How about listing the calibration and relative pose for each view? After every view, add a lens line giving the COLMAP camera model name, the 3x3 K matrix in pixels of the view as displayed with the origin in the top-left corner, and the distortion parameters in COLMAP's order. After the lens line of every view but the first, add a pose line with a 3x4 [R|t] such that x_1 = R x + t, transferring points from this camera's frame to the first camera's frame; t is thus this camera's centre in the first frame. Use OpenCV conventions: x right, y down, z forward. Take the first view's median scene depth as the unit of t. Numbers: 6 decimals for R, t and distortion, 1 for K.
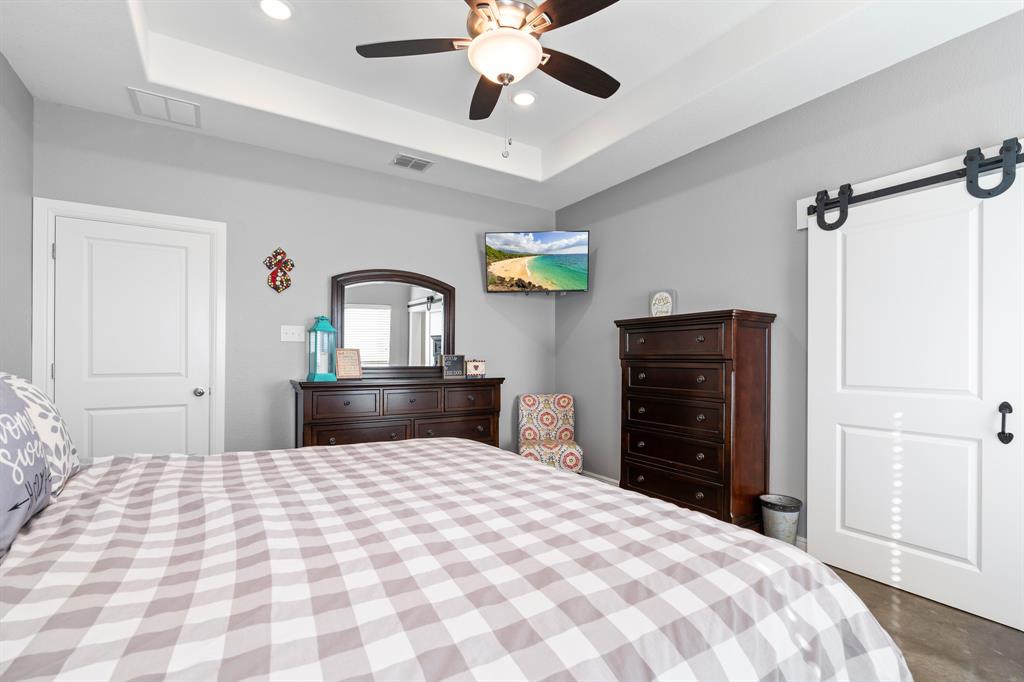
lens RADIAL K [[465.4, 0, 511.3], [0, 465.4, 351.5], [0, 0, 1]] dist [-0.001154, -0.000162]
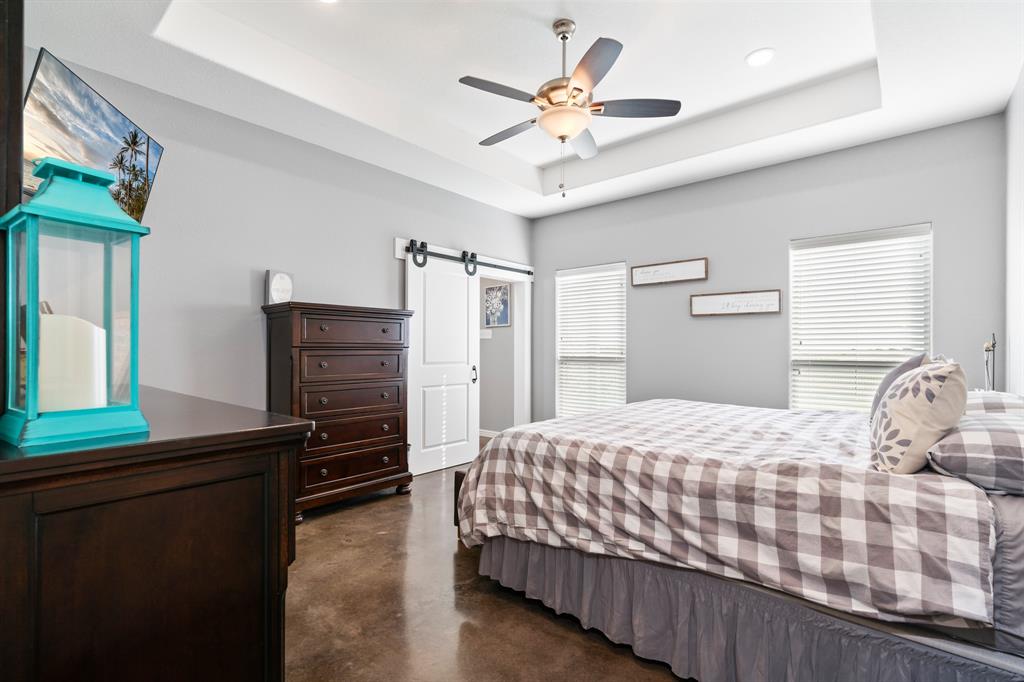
lens RADIAL K [[465.4, 0, 511.3], [0, 465.4, 351.5], [0, 0, 1]] dist [-0.001154, -0.000162]
pose [[-0.288621, -0.003517, 0.957437, -0.987080], [-0.008794, 0.999961, 0.001022, 0.028461], [-0.957403, -0.008125, -0.288641, 1.203574]]
